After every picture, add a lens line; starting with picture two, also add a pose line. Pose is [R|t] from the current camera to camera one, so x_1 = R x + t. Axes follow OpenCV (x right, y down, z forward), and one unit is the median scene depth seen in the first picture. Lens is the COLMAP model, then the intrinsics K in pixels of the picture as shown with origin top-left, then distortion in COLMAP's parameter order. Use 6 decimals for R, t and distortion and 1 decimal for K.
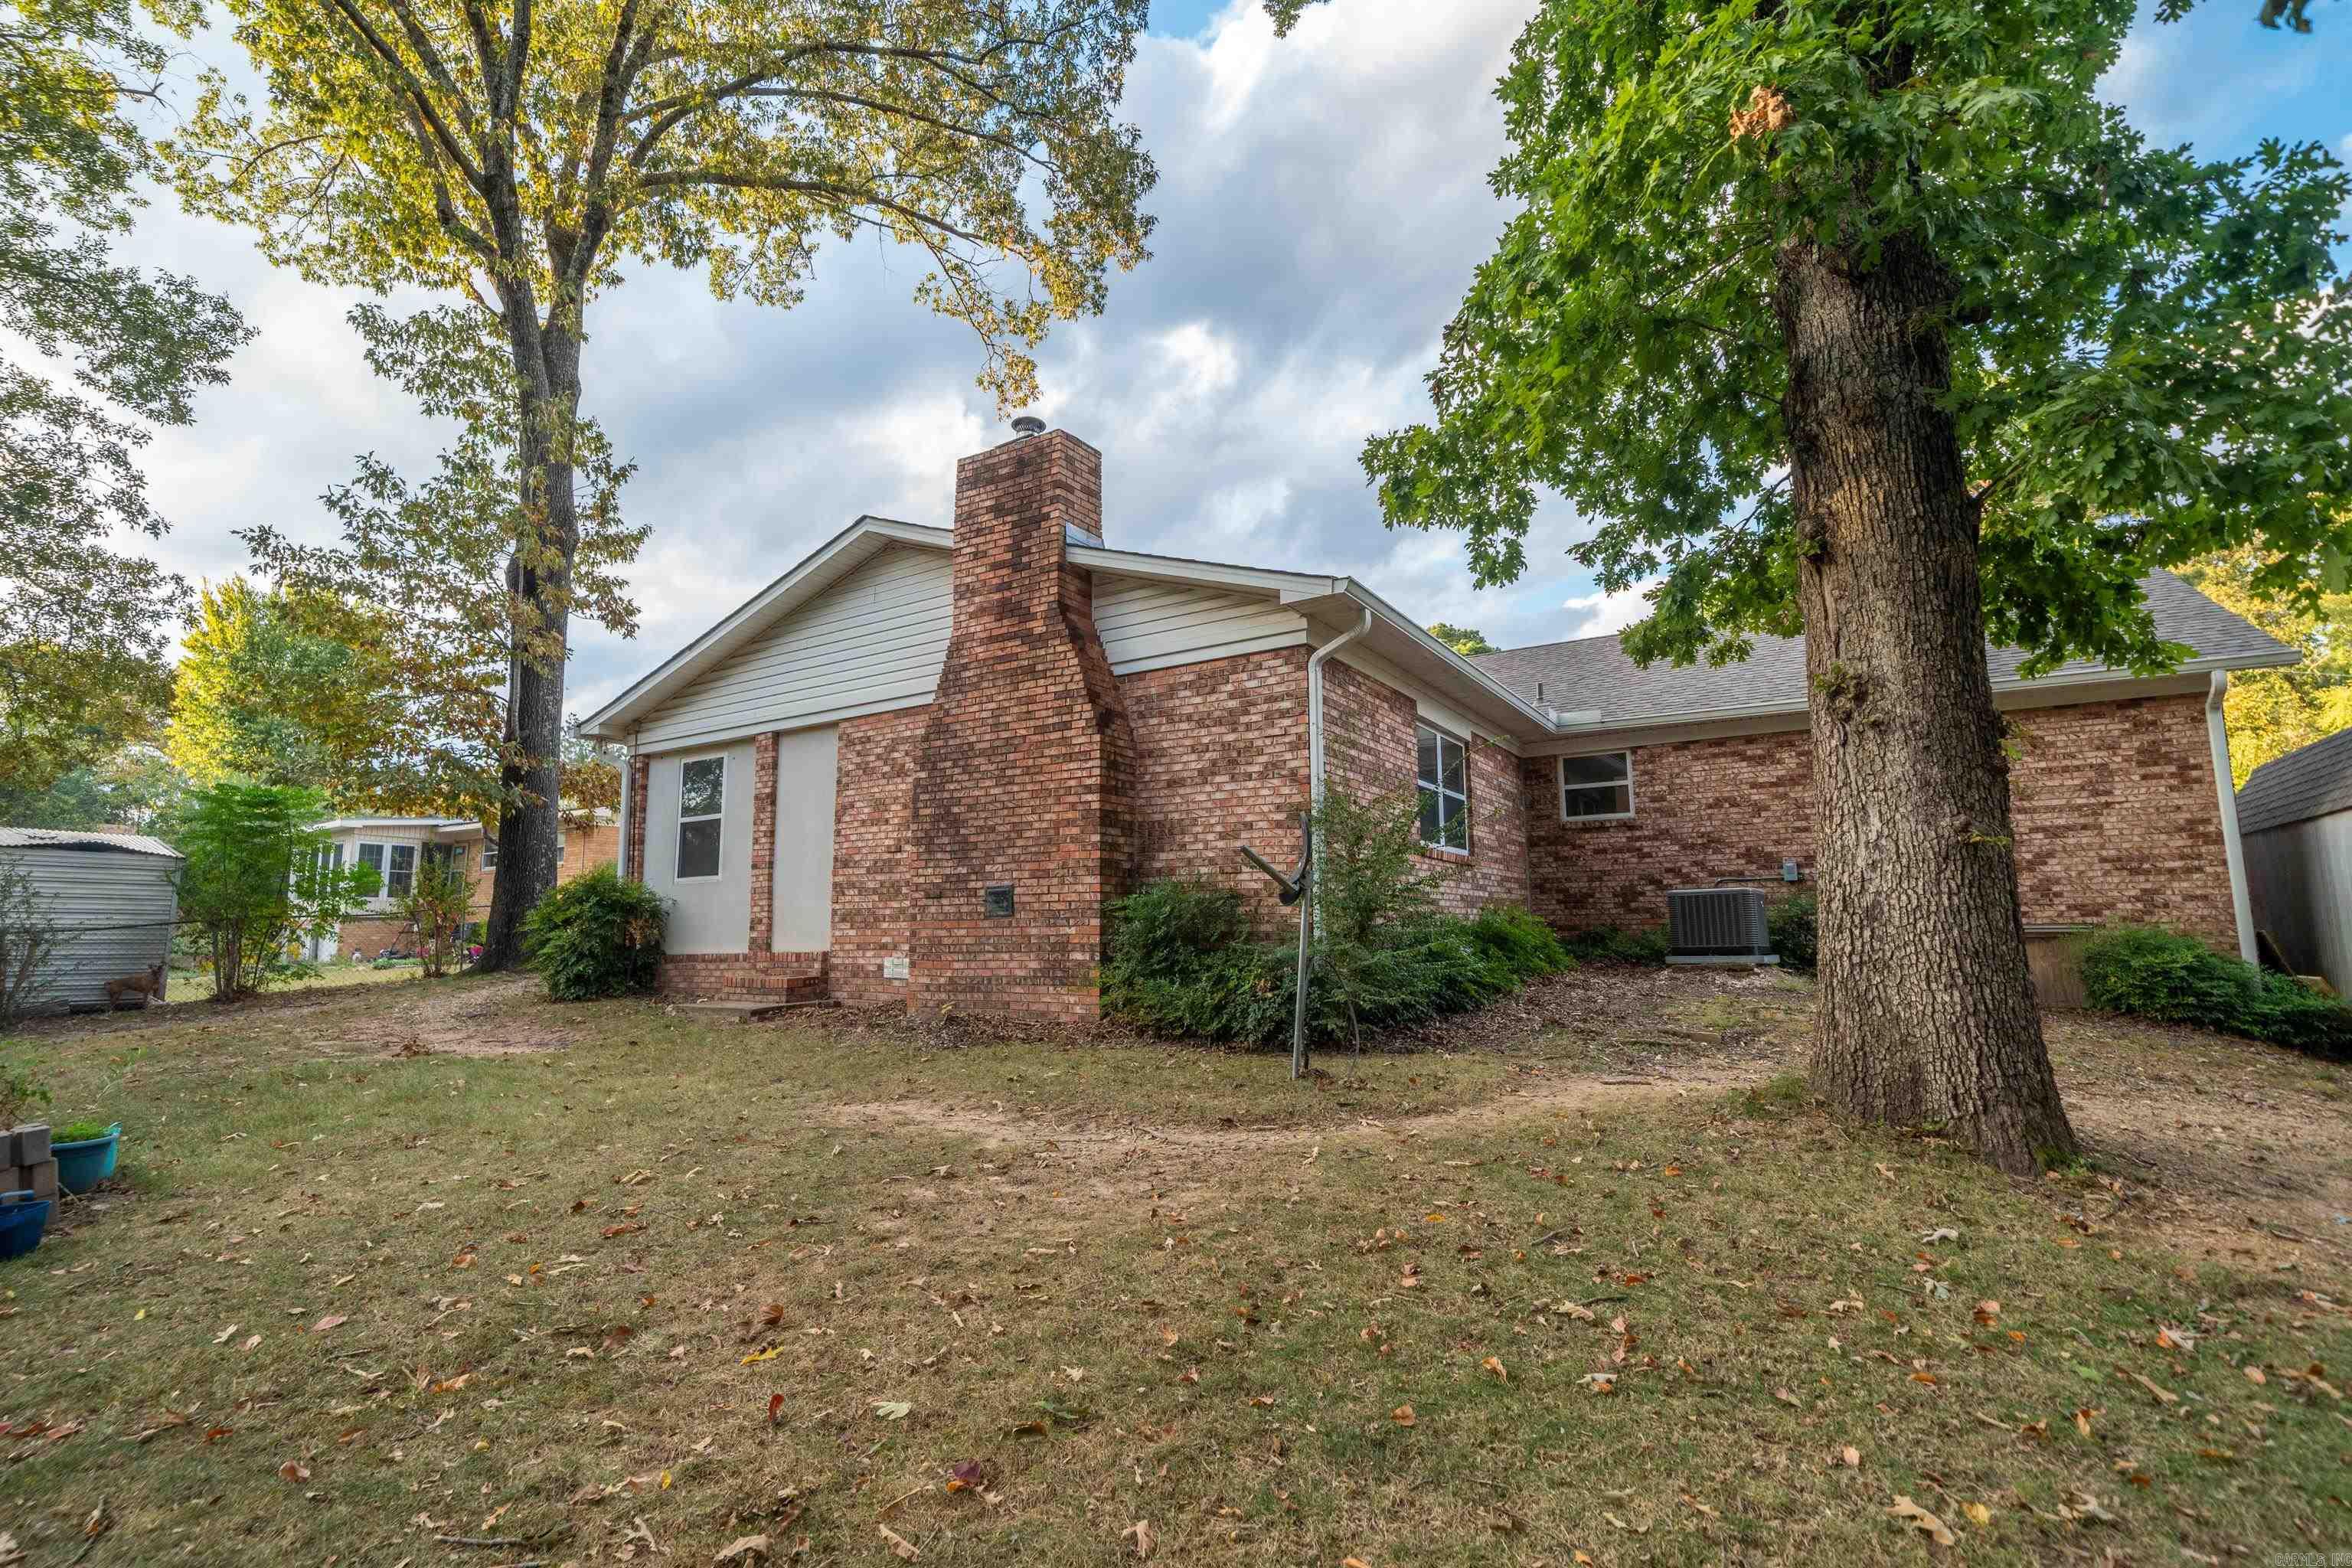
lens RADIAL K [[1094.4, 0, 1167.9], [0, 1094.4, 796.7], [0, 0, 1]] dist [0.001347, -0.000786]
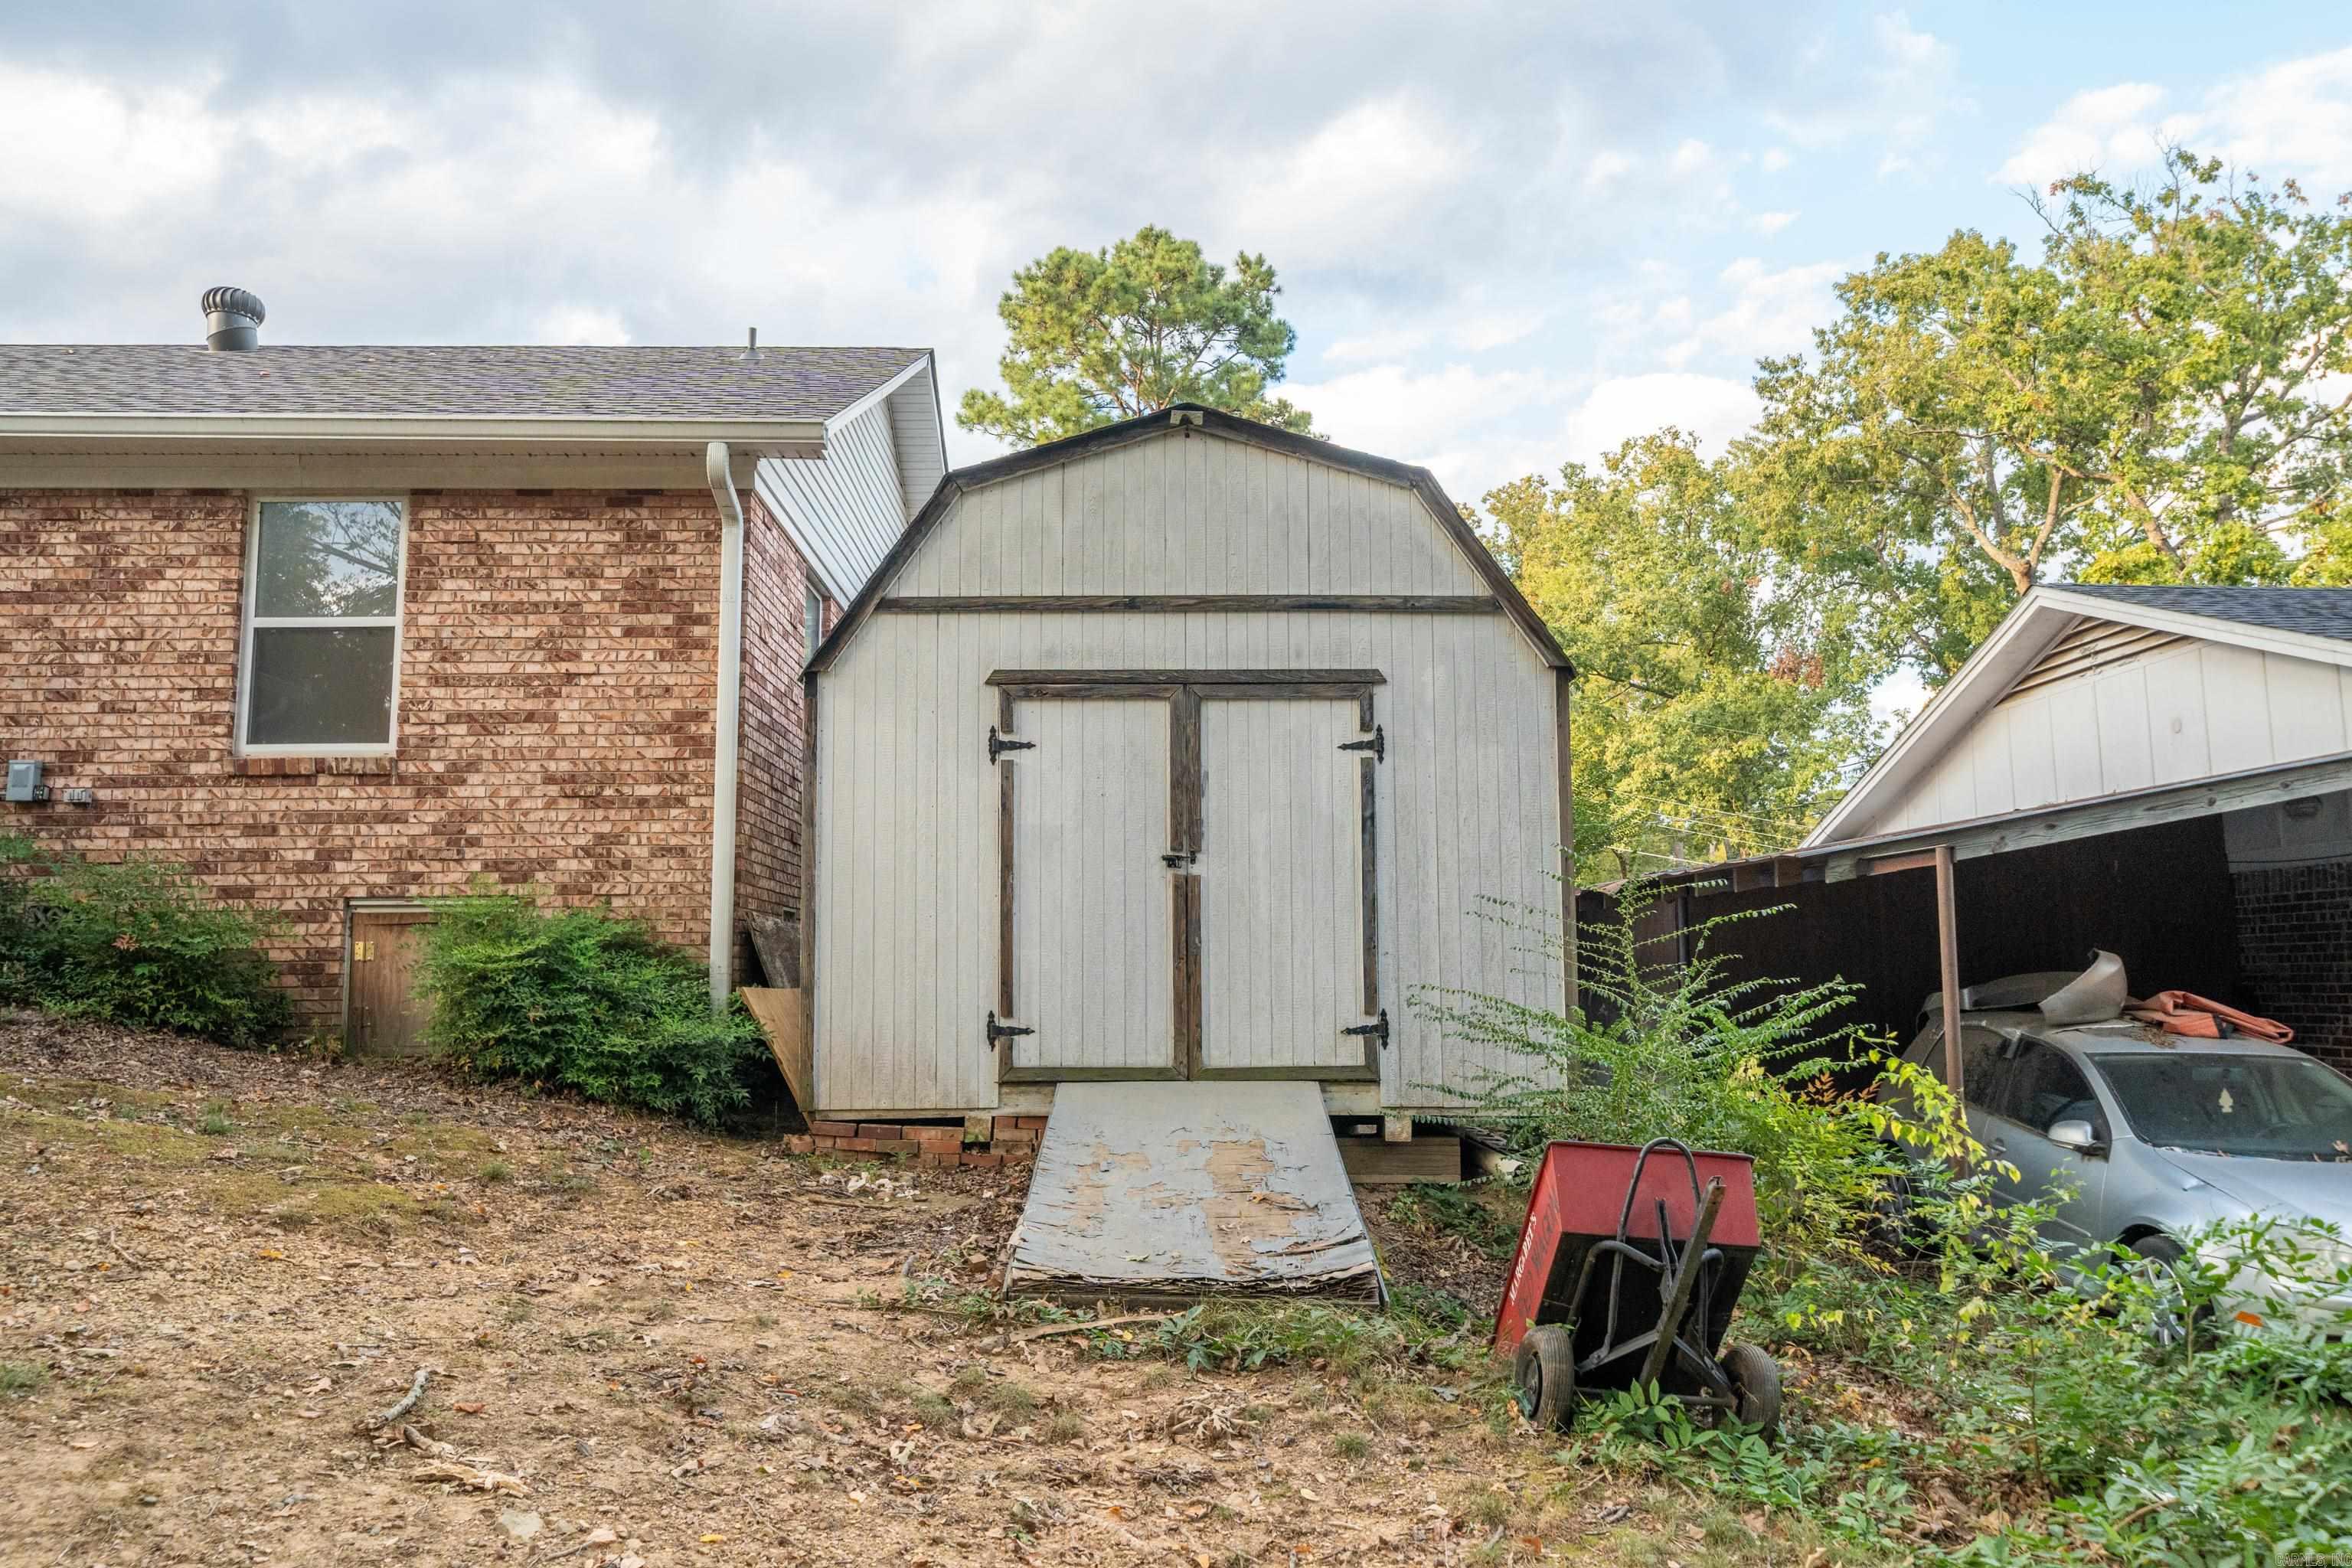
lens RADIAL K [[1685.2, 0, 1176.0], [0, 1685.2, 784.0], [0, 0, 1]] dist [0.012271, 0.003945]
pose [[0.832632, 0.069226, 0.549482, 0.644800], [-0.071436, 0.997293, -0.017396, 0.051845], [-0.549199, -0.024768, 0.835324, 0.139214]]
